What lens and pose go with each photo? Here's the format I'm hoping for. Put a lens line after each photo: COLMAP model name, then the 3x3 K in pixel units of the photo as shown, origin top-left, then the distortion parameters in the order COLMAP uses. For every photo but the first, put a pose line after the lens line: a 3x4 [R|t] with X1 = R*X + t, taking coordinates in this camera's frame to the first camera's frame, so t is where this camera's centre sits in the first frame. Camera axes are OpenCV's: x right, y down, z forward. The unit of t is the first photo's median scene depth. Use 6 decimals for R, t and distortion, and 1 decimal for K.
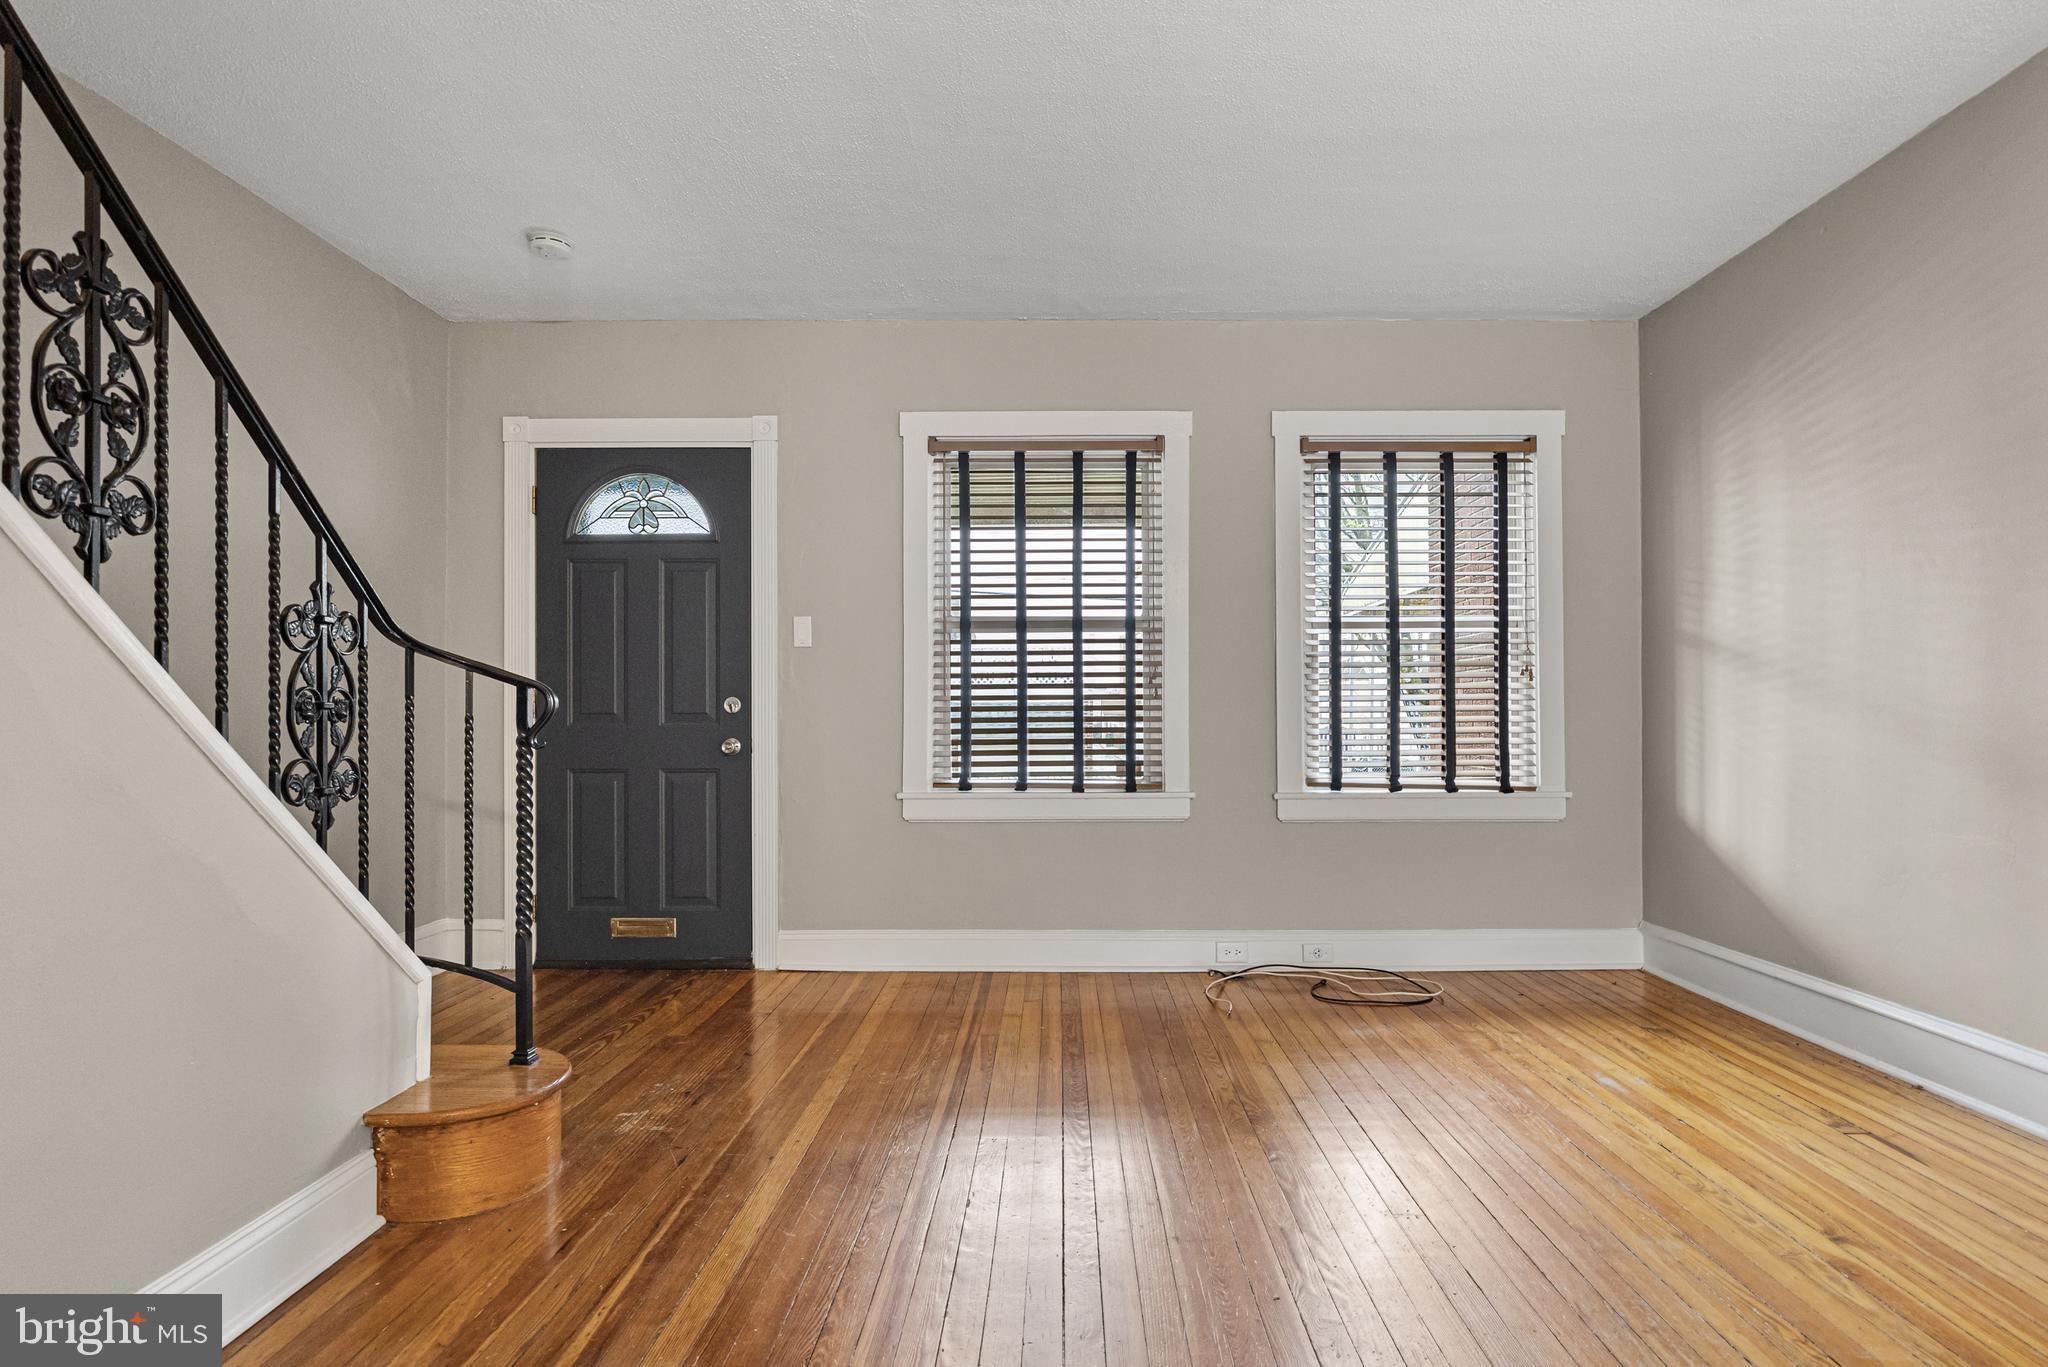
lens RADIAL K [[1102.0, 0, 1062.9], [0, 1102.0, 712.8], [0, 0, 1]] dist [-0.002732, -0.009422]
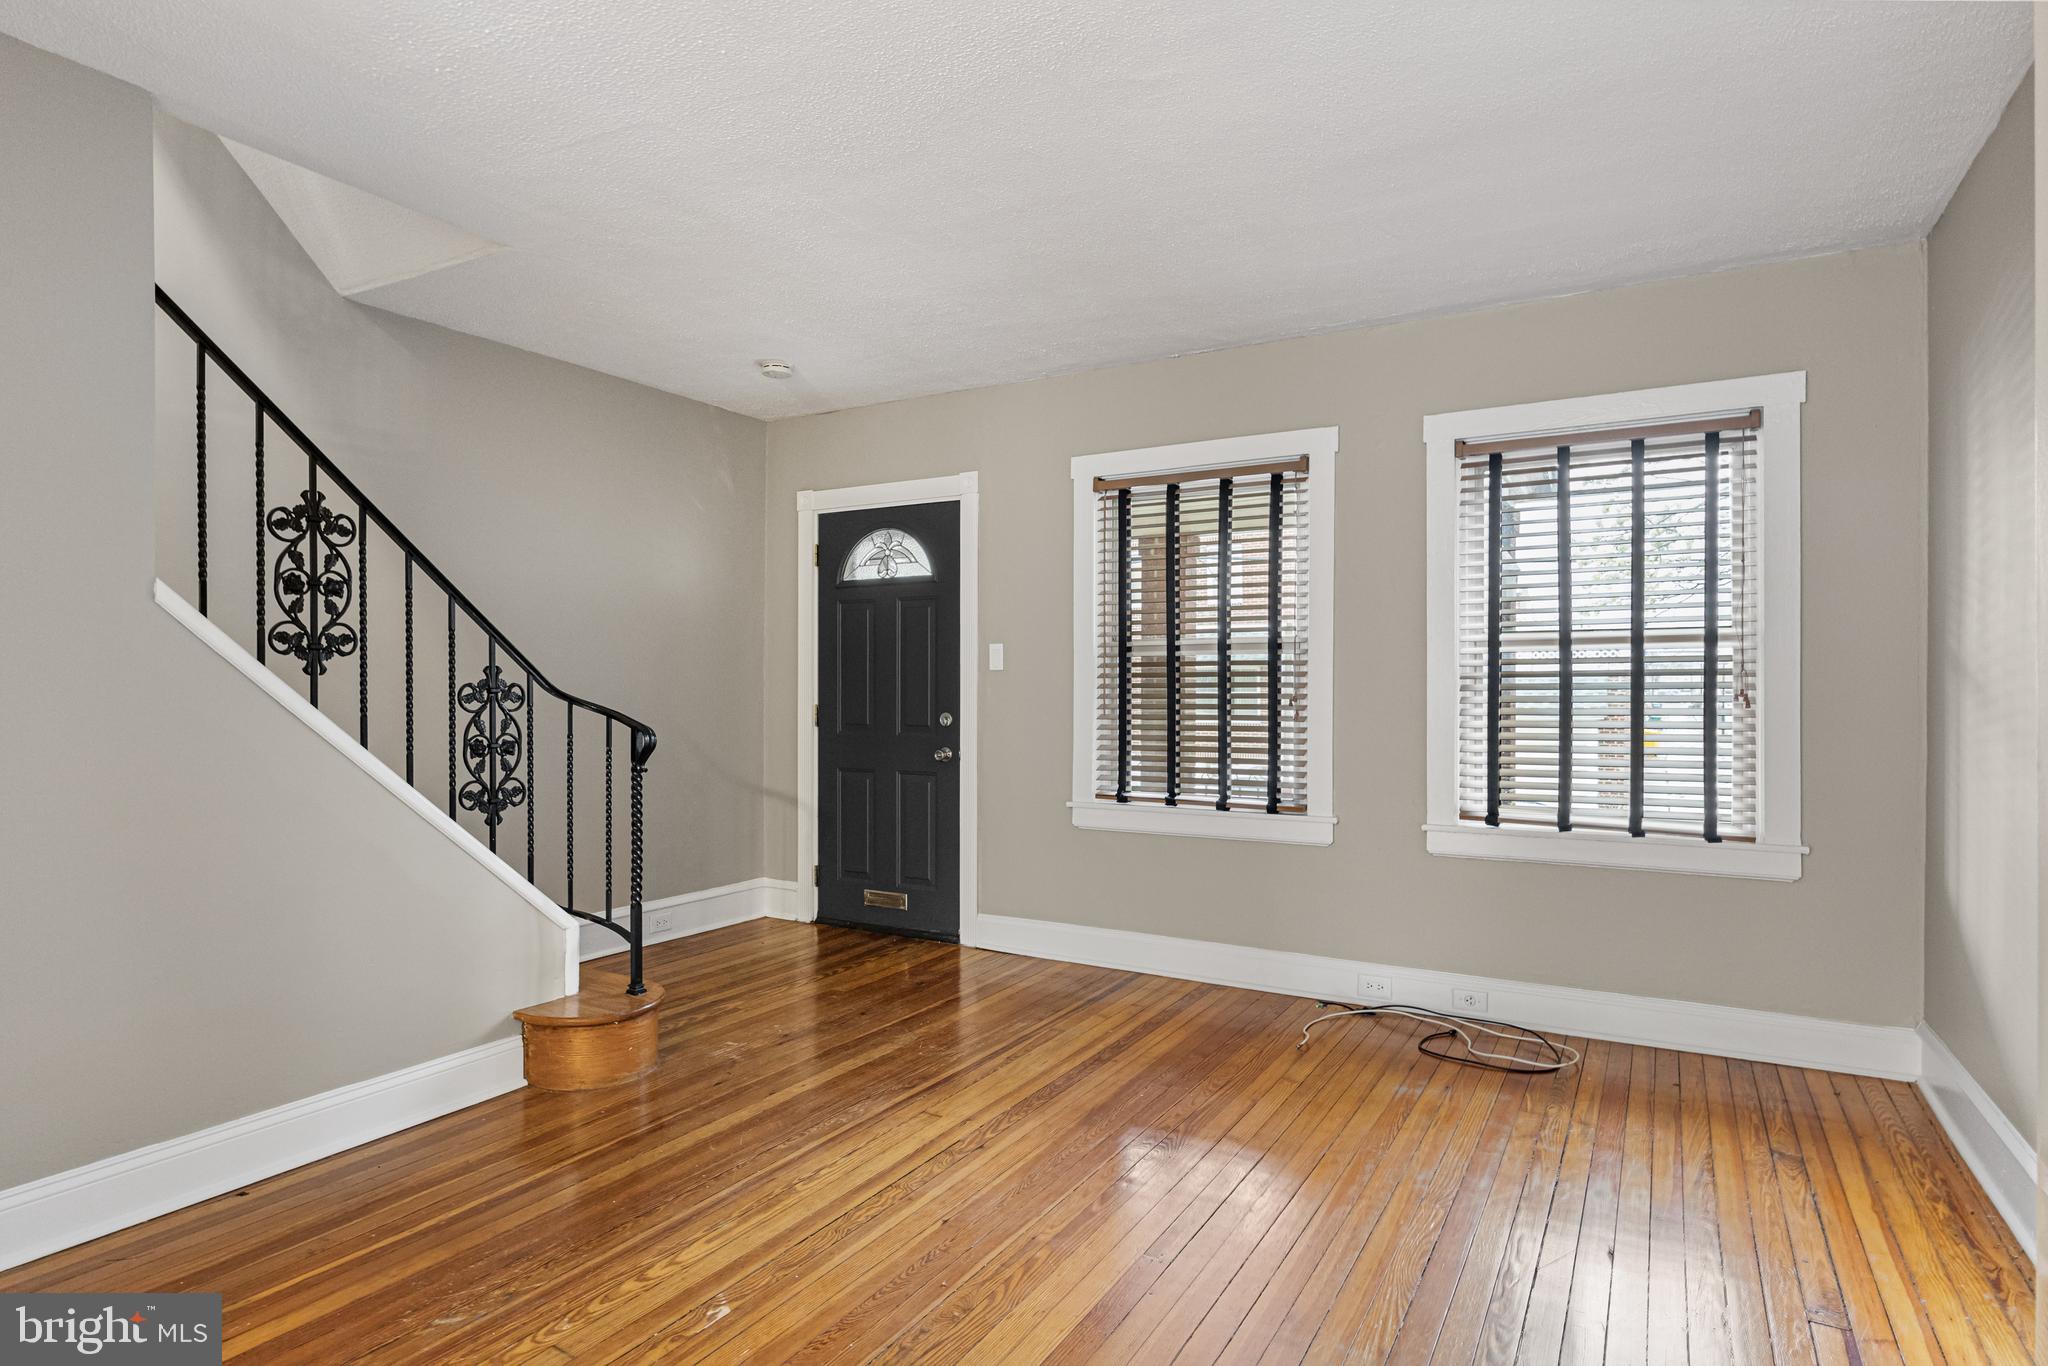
lens RADIAL K [[1110.5, 0, 1012.1], [0, 1110.5, 689.7], [0, 0, 1]] dist [-0.001106, 0.000200]
pose [[0.862146, 0.004552, -0.506639, 0.371619], [-0.001341, 0.999977, 0.006702, -0.047660], [0.506658, -0.005099, 0.862132, 0.007150]]
